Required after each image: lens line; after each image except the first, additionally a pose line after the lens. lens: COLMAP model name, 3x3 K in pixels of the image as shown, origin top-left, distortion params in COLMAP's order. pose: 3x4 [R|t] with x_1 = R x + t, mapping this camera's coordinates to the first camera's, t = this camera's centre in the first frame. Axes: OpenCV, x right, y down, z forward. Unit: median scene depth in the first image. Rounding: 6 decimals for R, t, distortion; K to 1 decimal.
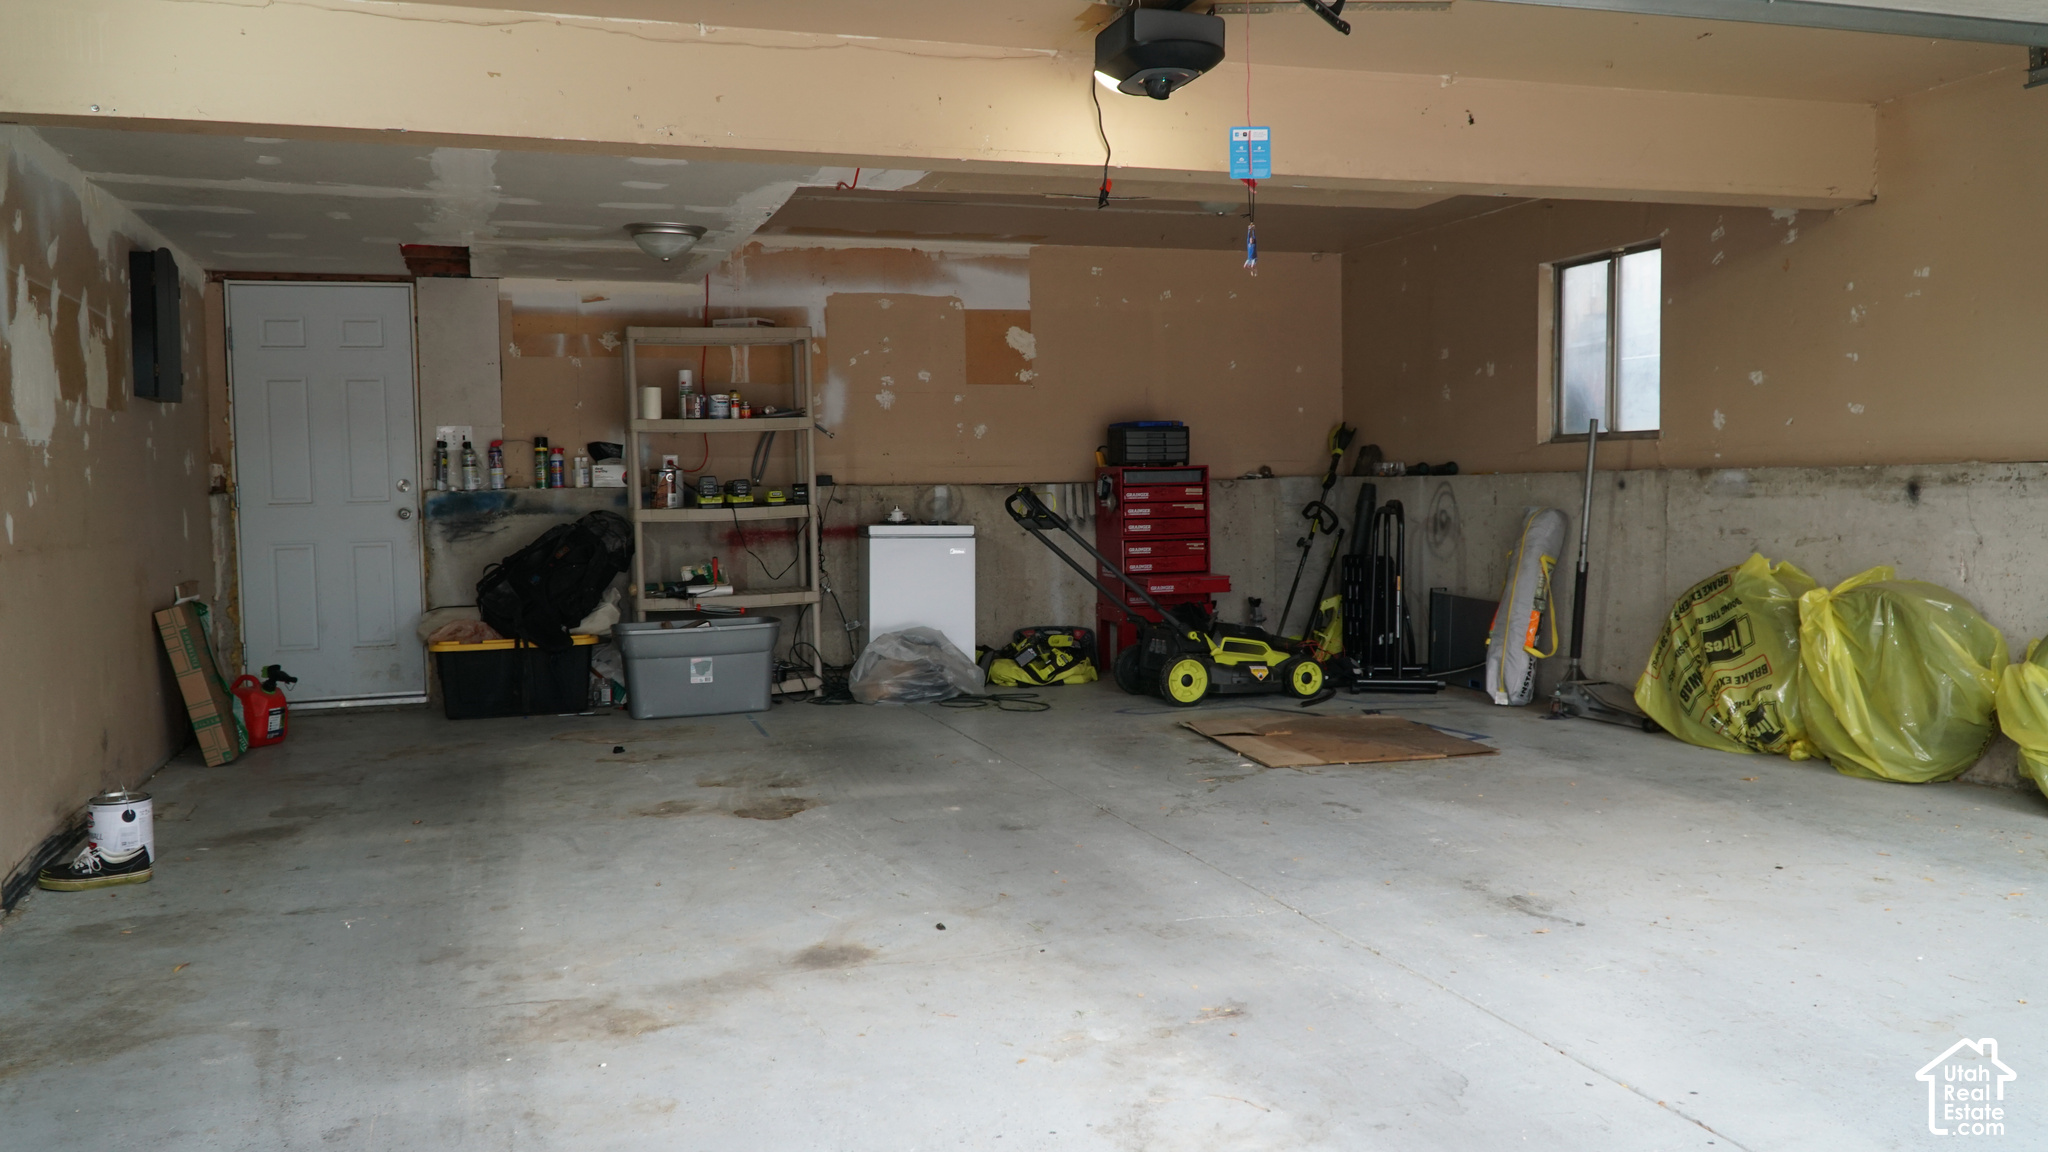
lens RADIAL K [[1652.3, 0, 1022.5], [0, 1652.3, 571.7], [0, 0, 1]] dist [0.007234, -0.020716]
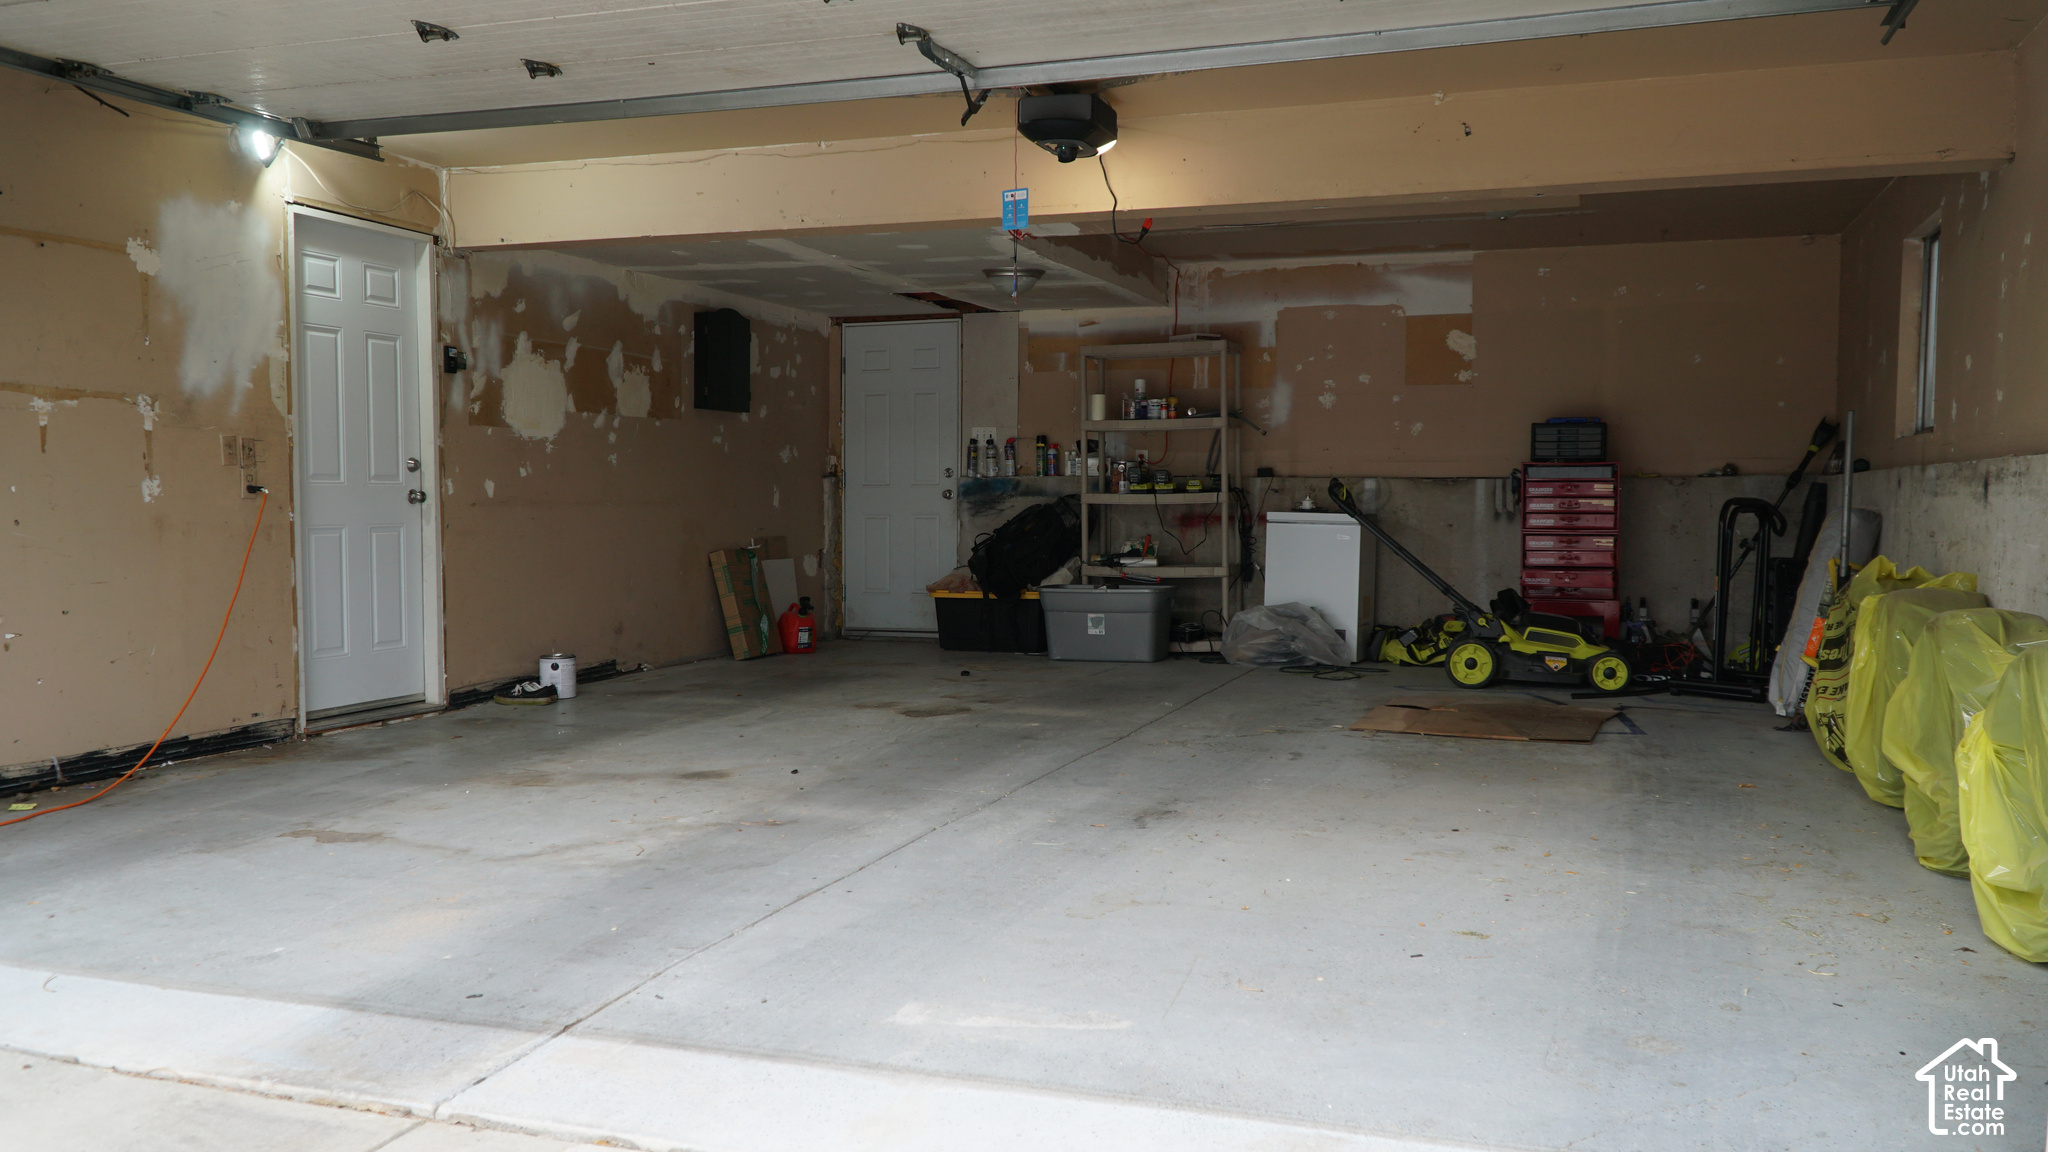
lens RADIAL K [[1652.3, 0, 1016.3], [0, 1652.3, 579.9], [0, 0, 1]] dist [0.007234, -0.020716]
pose [[0.792426, 0.049067, -0.607991, 0.474160], [-0.047298, 0.998701, 0.018952, 0.005754], [0.608131, 0.013738, 0.793718, -0.011503]]
